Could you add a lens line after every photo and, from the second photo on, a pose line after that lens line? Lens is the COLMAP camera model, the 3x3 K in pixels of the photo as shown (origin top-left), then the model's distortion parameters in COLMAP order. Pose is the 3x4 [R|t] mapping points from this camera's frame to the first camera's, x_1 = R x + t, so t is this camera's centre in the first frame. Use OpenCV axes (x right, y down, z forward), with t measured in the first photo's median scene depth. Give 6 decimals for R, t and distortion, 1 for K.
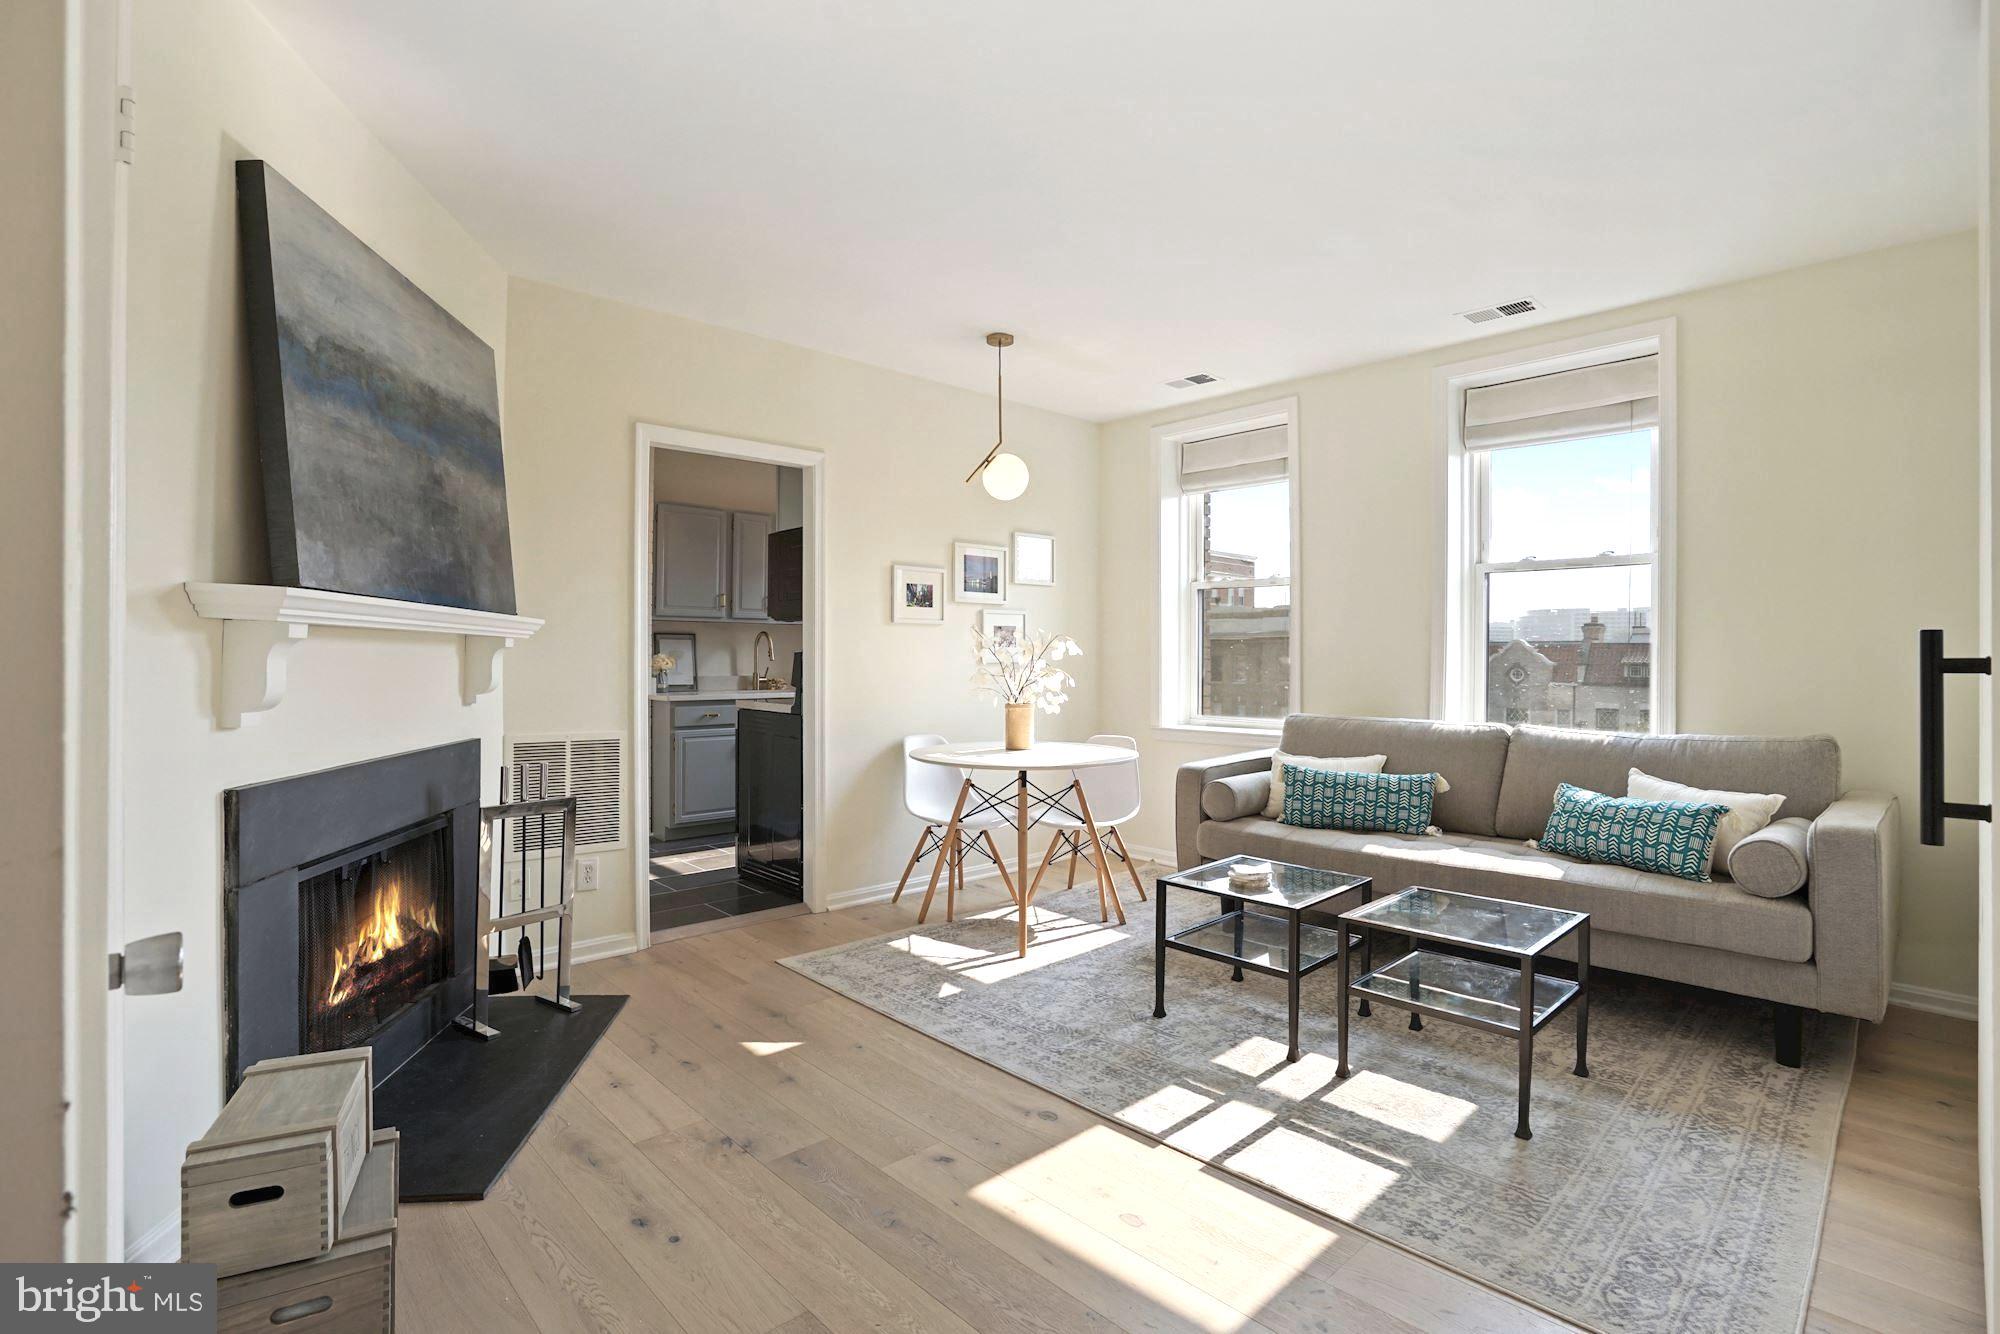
lens RADIAL K [[919.0, 0, 991.3], [0, 919.0, 656.2], [0, 0, 1]] dist [-0.037819, -0.000898]
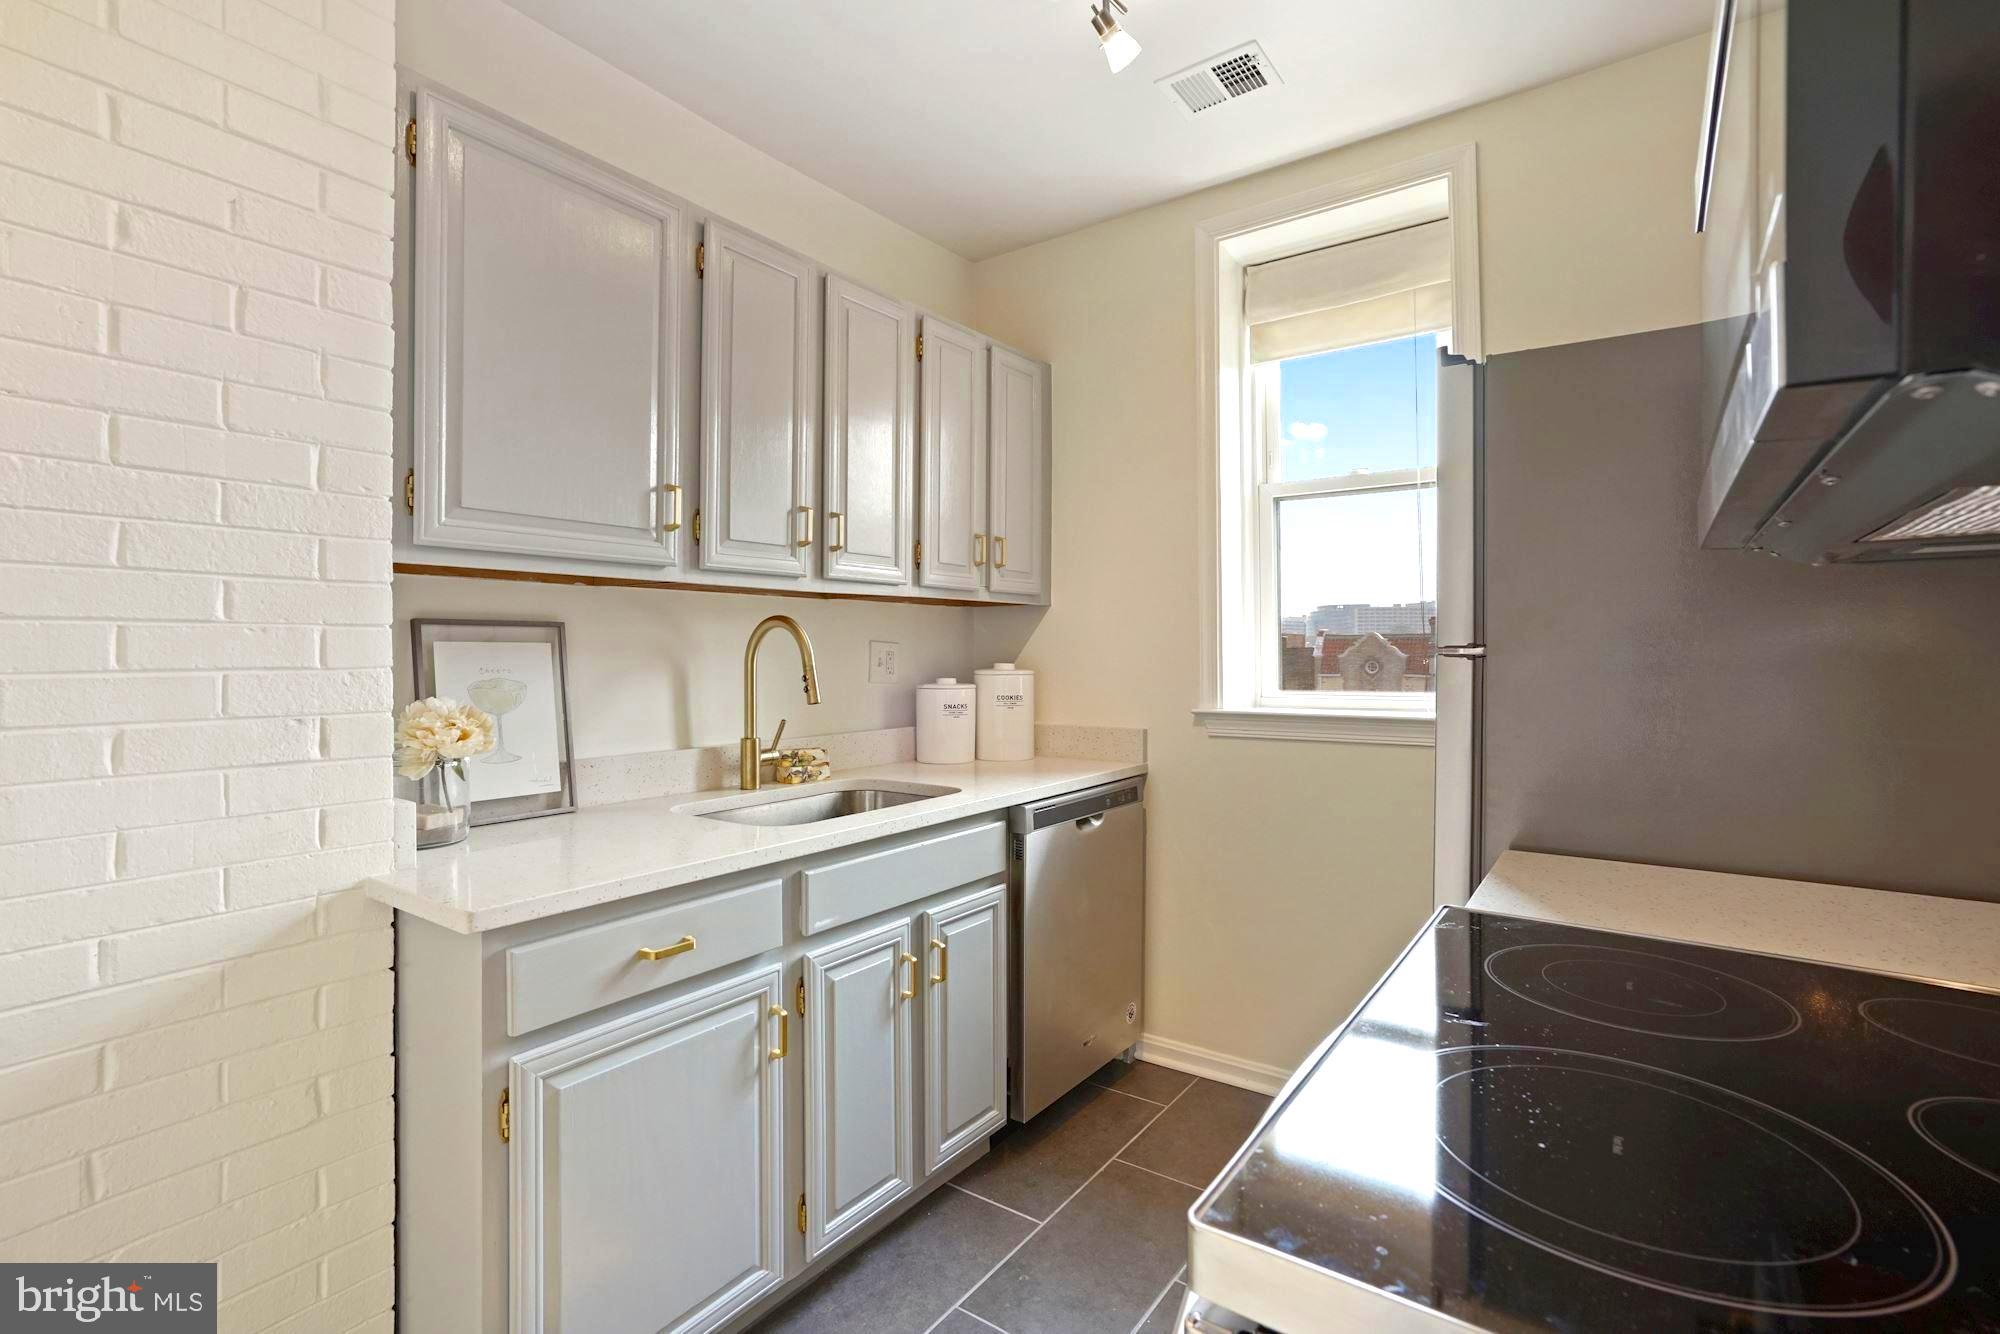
lens RADIAL K [[919.0, 0, 1008.5], [0, 919.0, 654.3], [0, 0, 1]] dist [-0.037819, -0.000898]
pose [[0.981467, -0.004954, 0.191568, -0.245836], [0.003988, 0.999977, 0.005426, -0.015244], [-0.191591, -0.004562, 0.981464, 0.698712]]
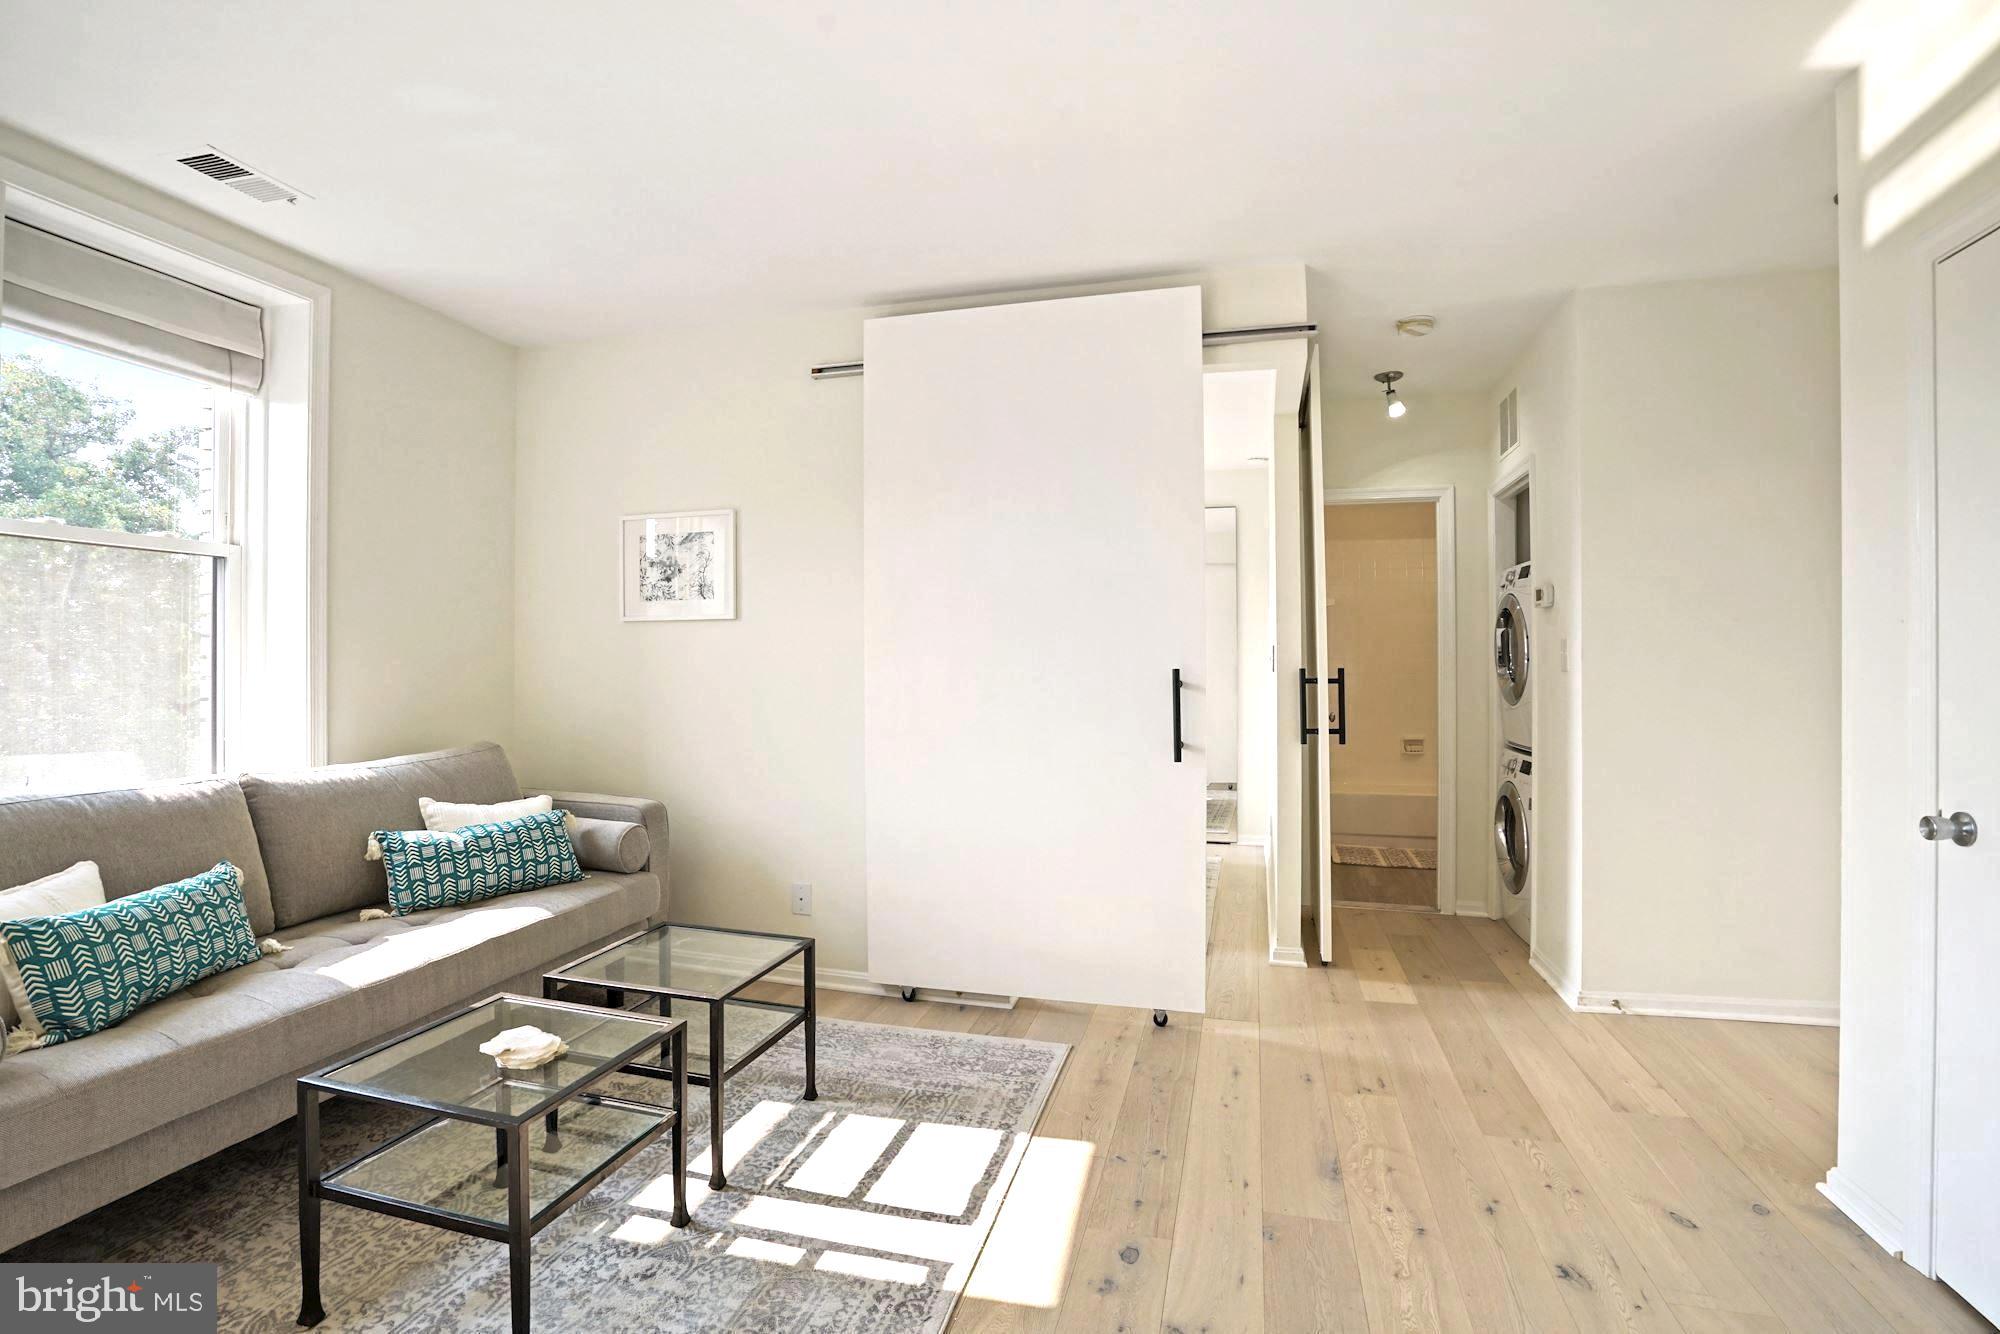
lens RADIAL K [[919.0, 0, 1008.1], [0, 919.0, 652.9], [0, 0, 1]] dist [-0.037819, -0.000898]
pose [[-0.511063, 0.001317, 0.859542, -2.827678], [-0.005932, 0.999970, -0.005059, -0.161048], [-0.859523, -0.007684, -0.511040, 7.259074]]
